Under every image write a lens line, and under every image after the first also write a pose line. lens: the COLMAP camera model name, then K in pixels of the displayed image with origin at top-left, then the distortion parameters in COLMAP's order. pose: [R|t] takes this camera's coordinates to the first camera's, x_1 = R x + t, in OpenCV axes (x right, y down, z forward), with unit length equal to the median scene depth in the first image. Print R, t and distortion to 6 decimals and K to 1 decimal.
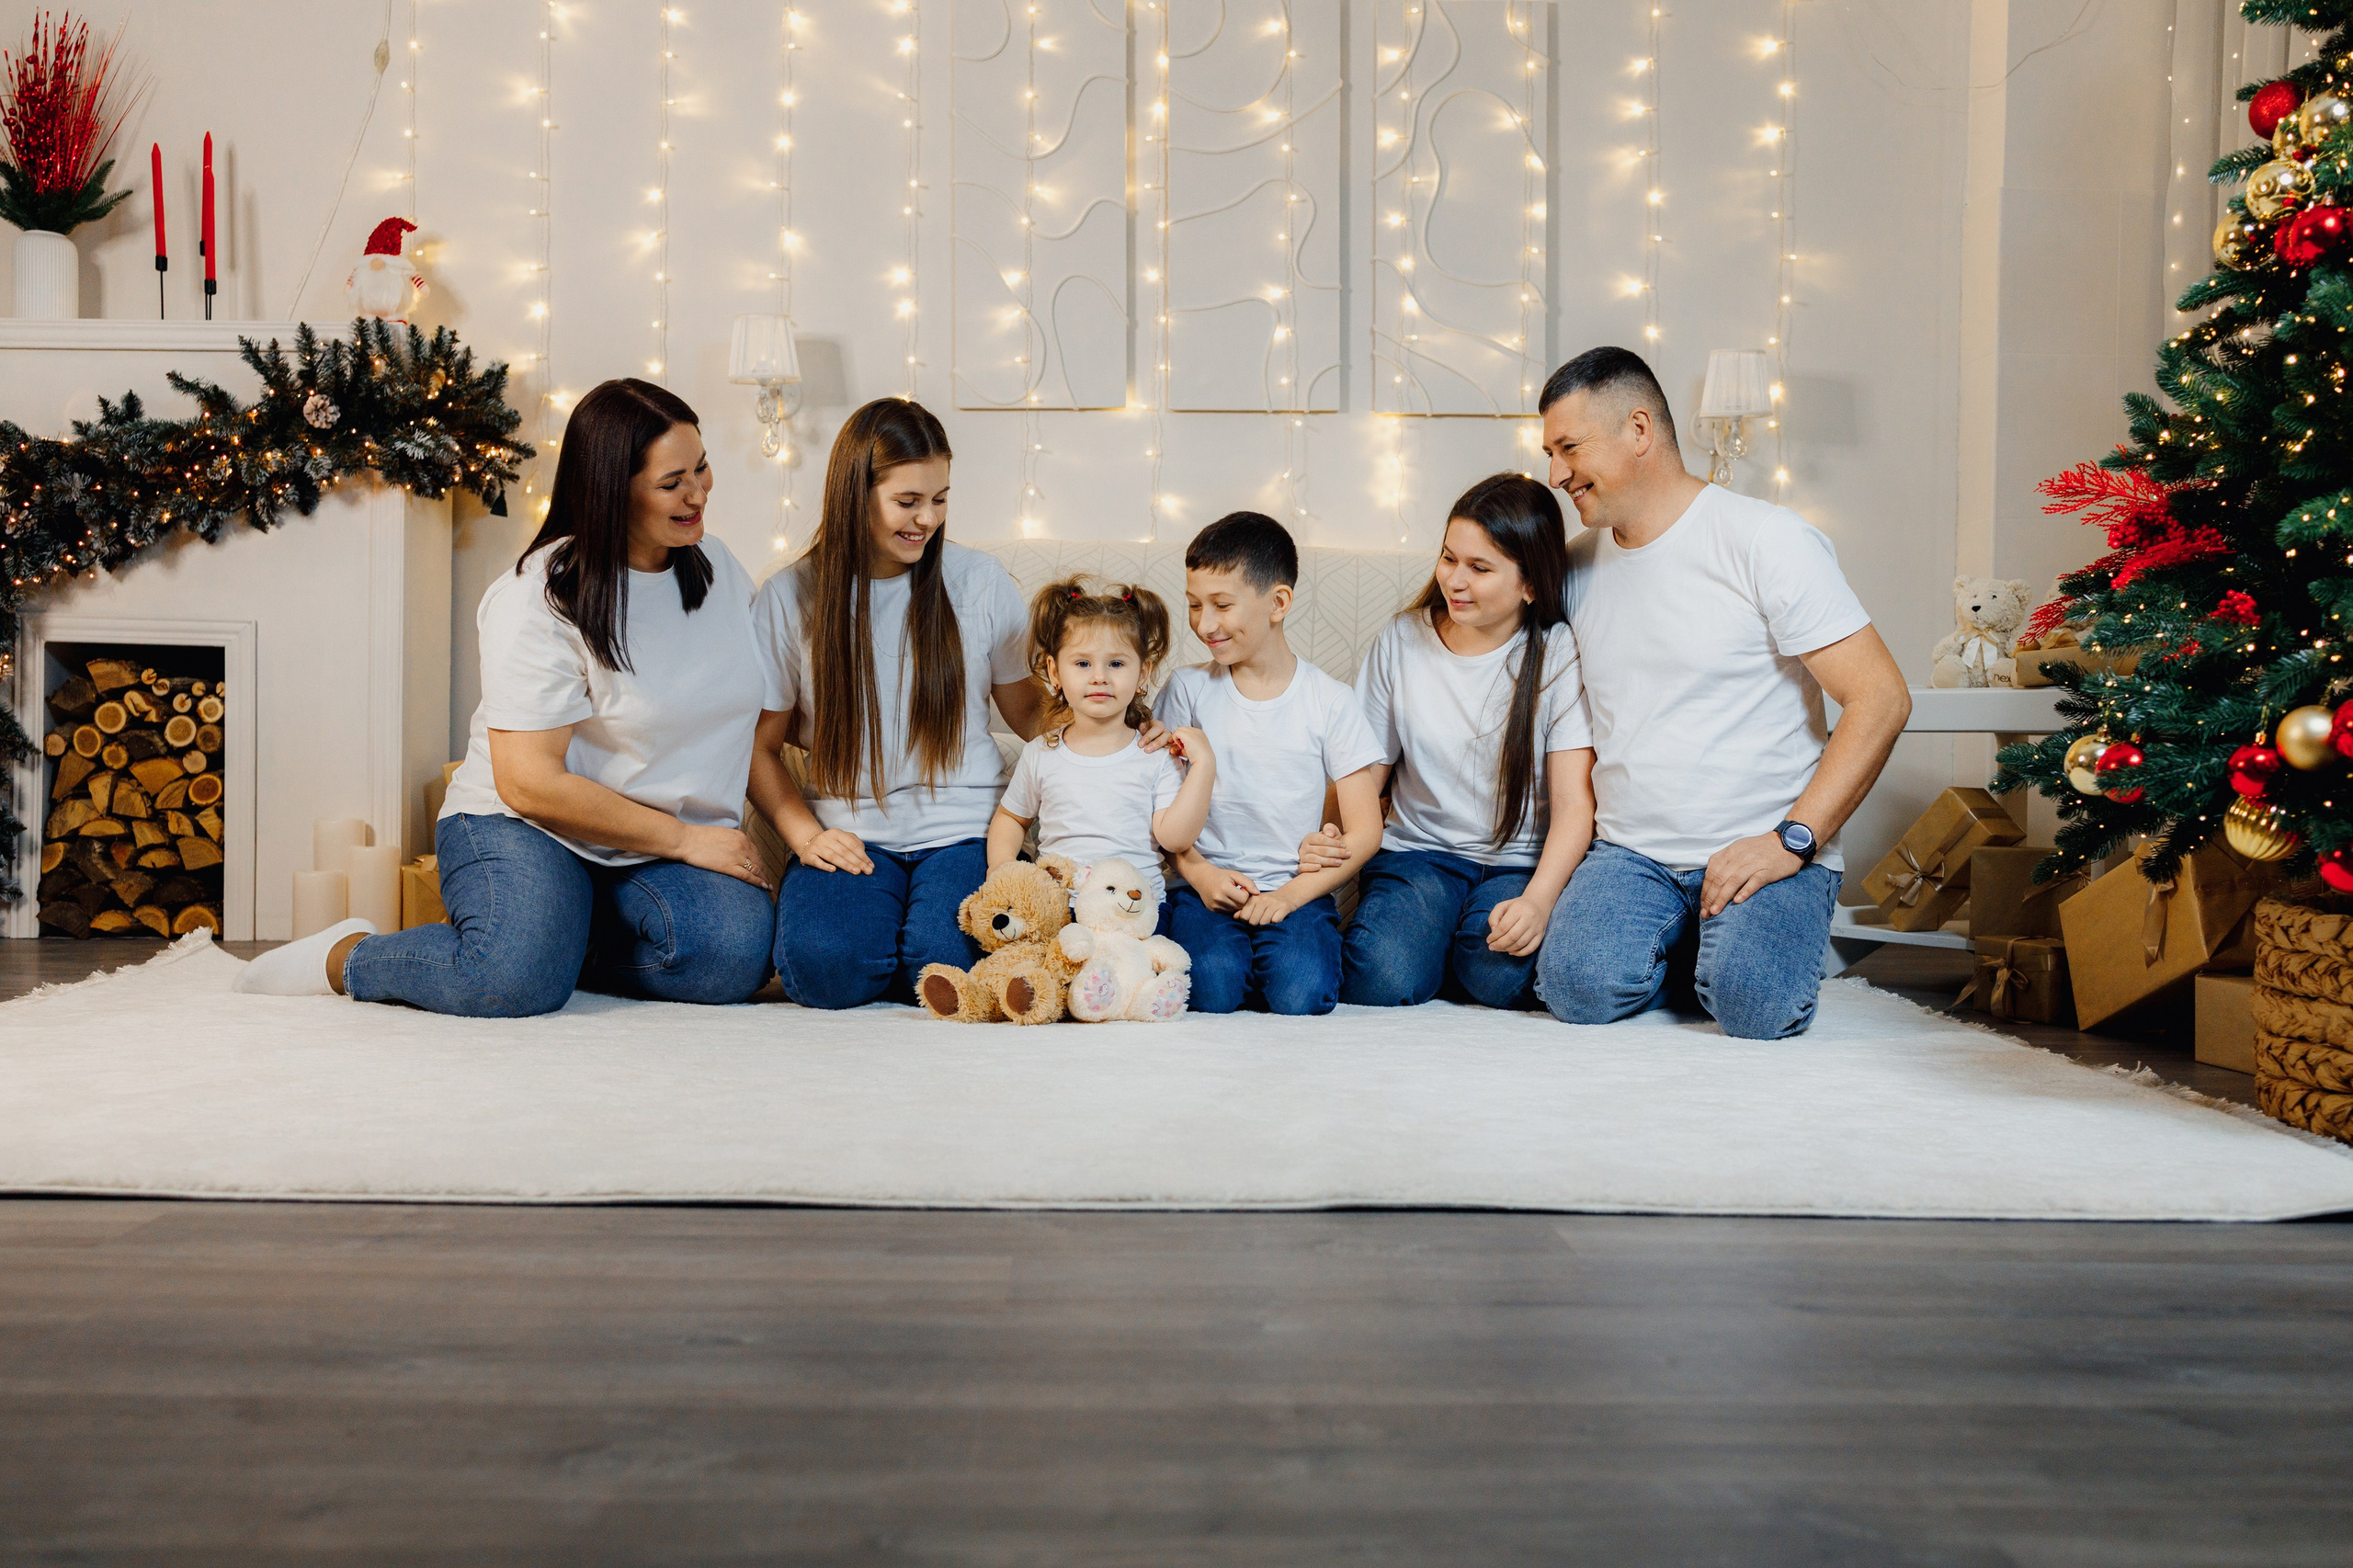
lens RADIAL K [[2253.9, 0, 1166.1], [0, 2253.9, 804.5], [0, 0, 1]] dist [0.008014, 0.011035]
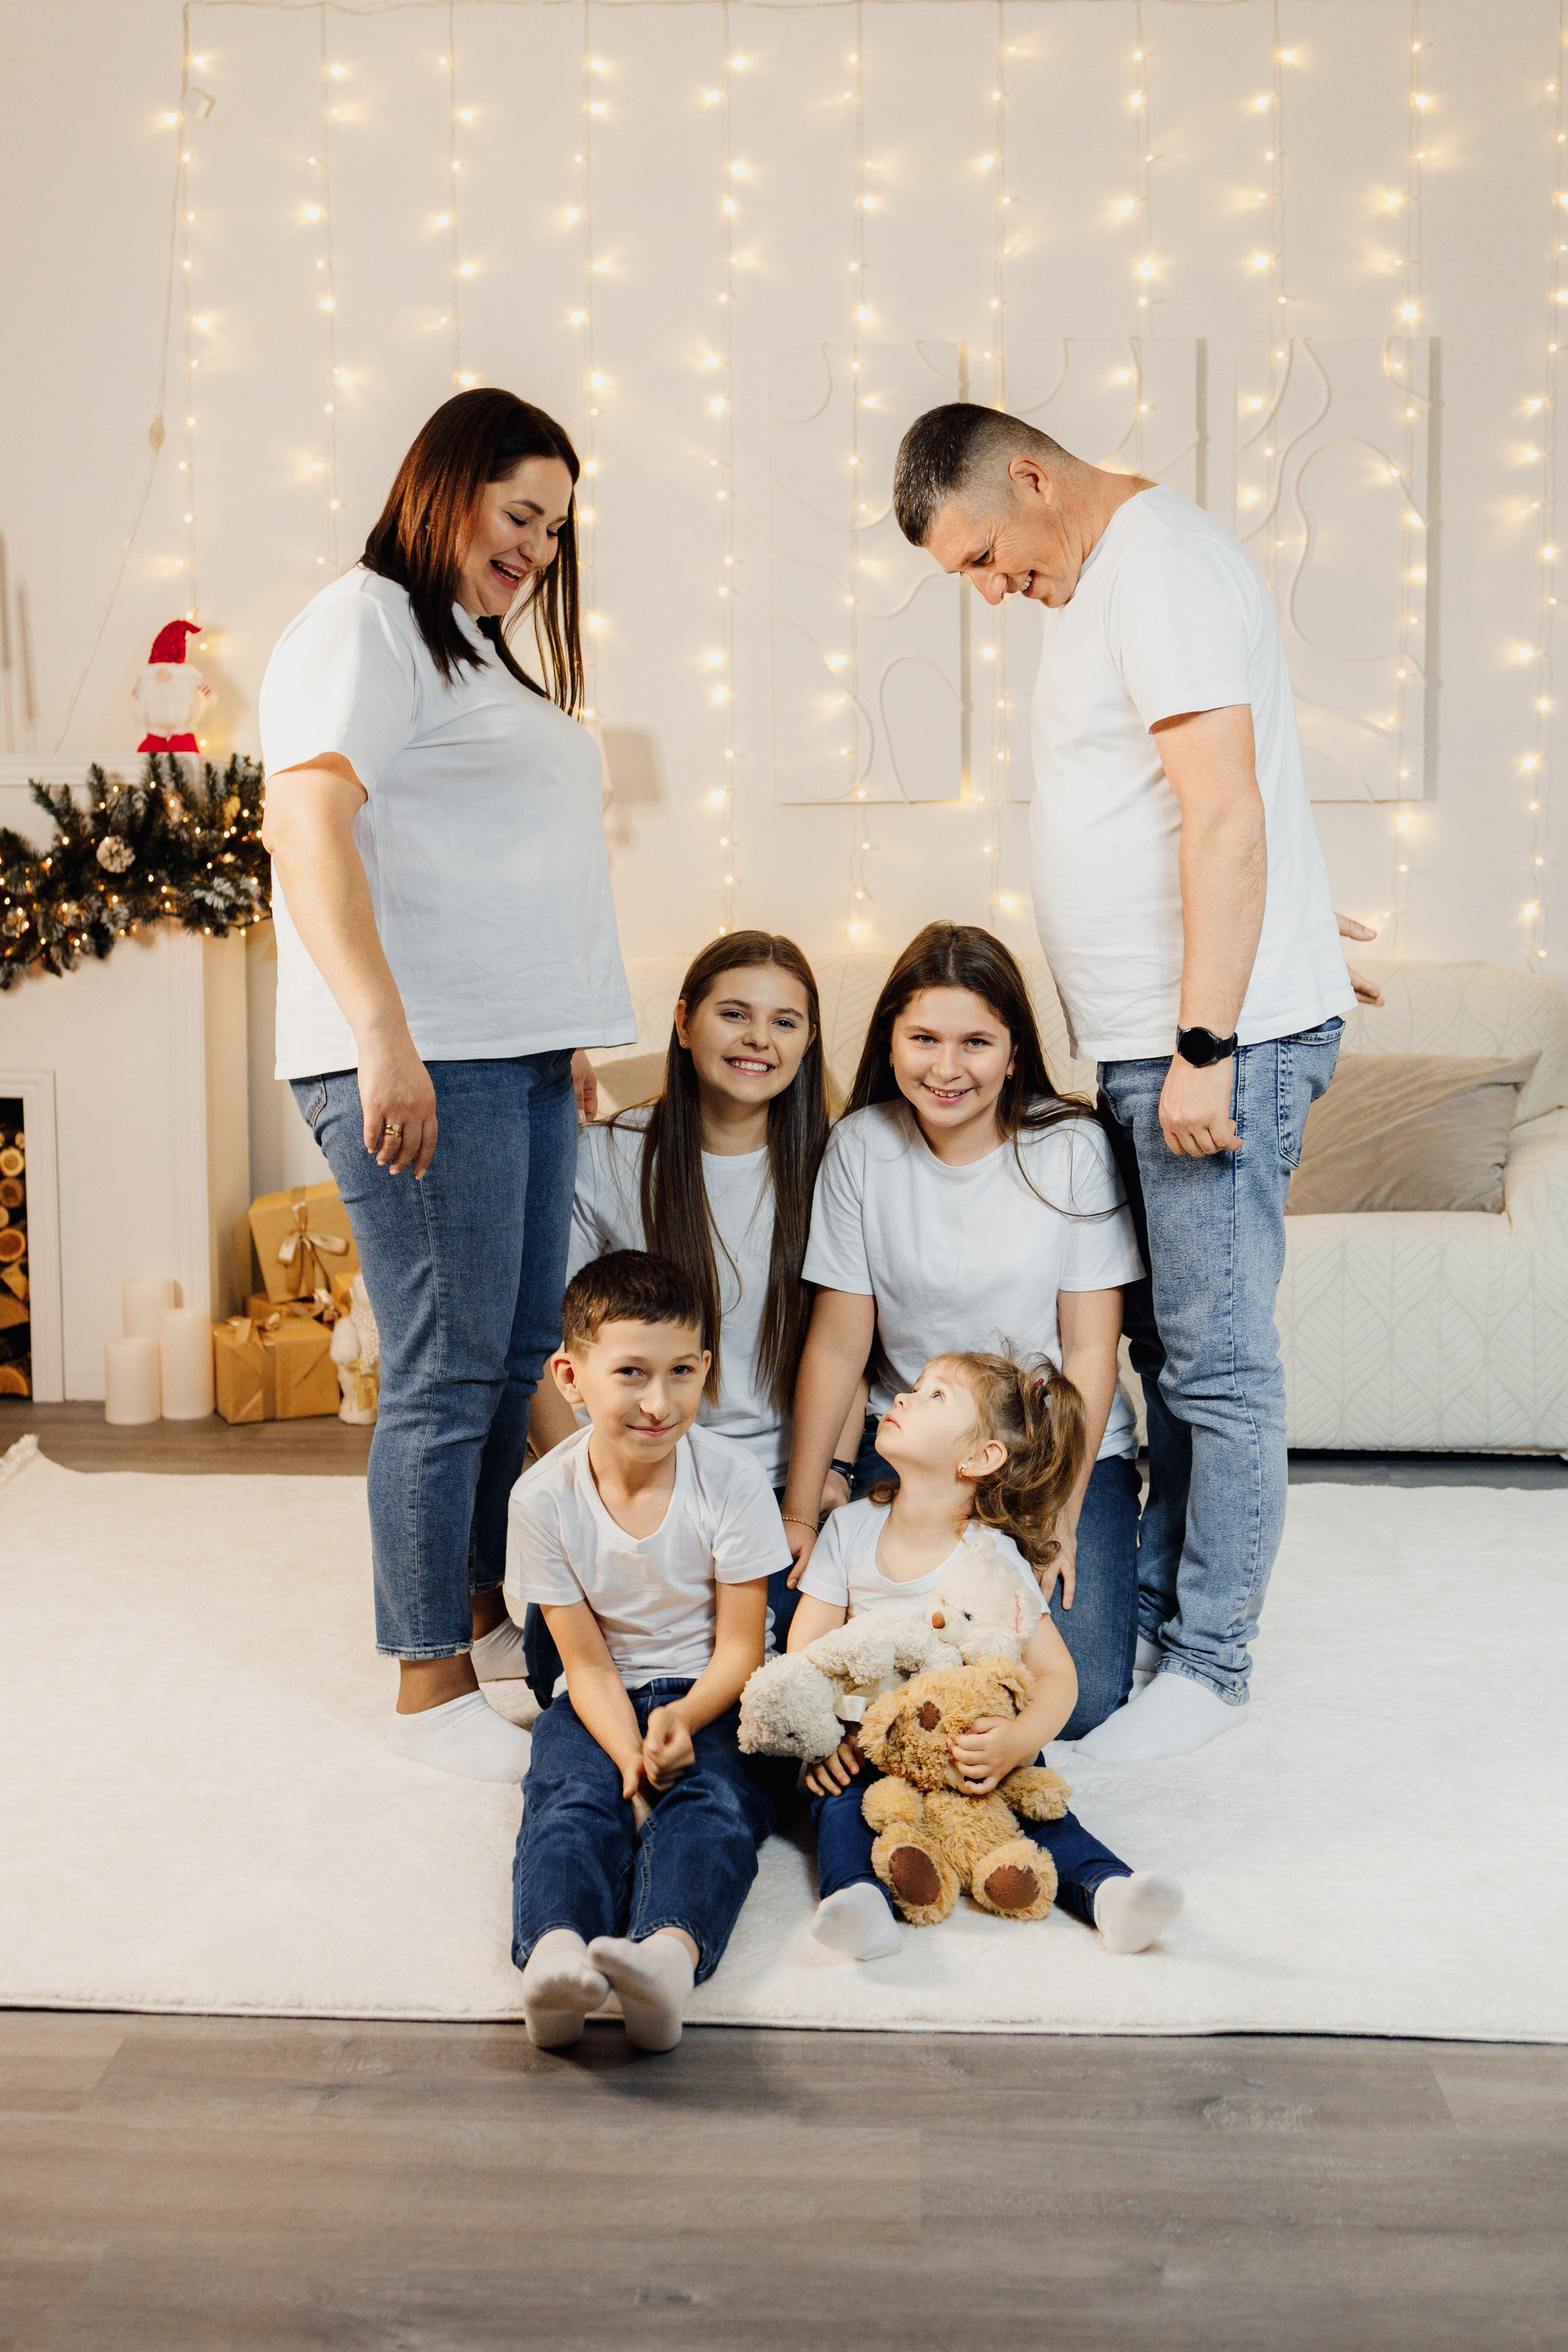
lens RADIAL K [[2597.6, 0, 808.8], [0, 2597.6, 1097.4], [0, 0, 1]] dist [0.014419, 0.004387]
pose [[0.997986, -0.007515, -0.062982, -0.015504], [0.012568, 0.996699, 0.080210, -0.154175], [0.062171, -0.080840, 0.994786, -0.075076]]
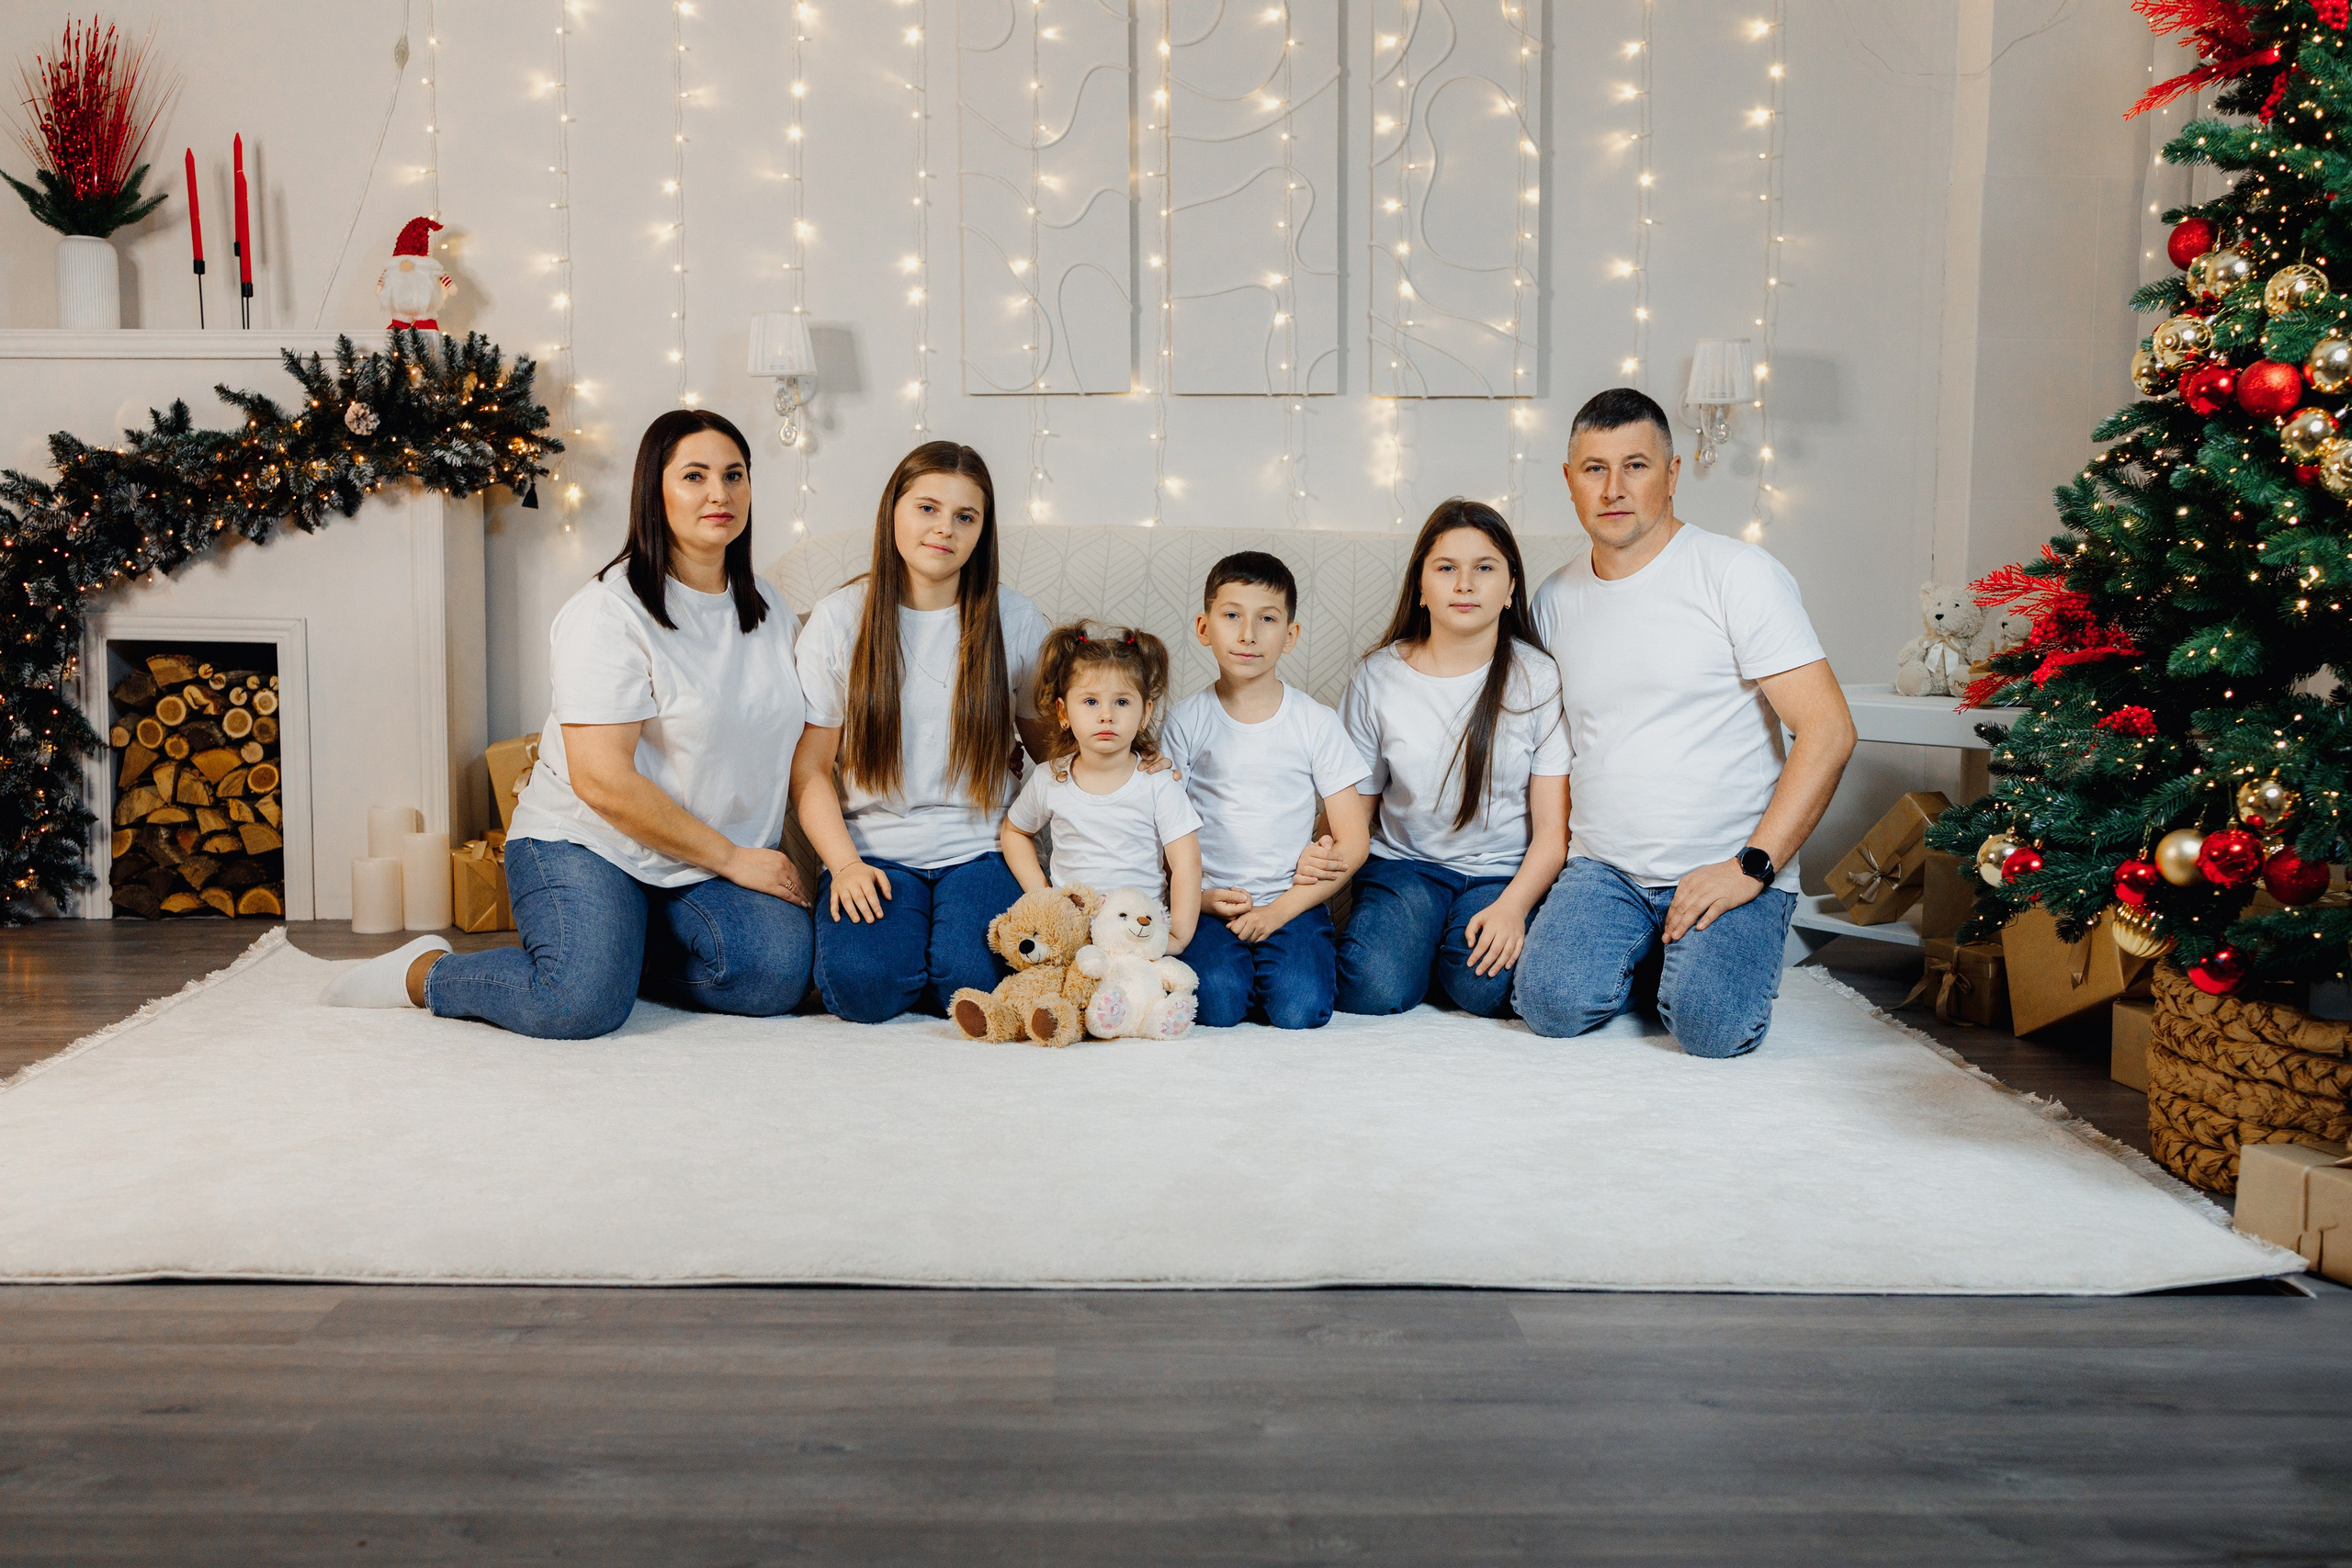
lens RADIAL K [[2322.3, 0, 1142.7], [0, 2322.3, 822.0], [0, 0, 1]] dist [0.012102, 0.006926]
pose [[0.999941, -0.005185, -0.009552, -0.003265], [0.005931, 0.996789, 0.079853, -0.070948], [0.009107, -0.079905, 0.996761, -0.084400]]
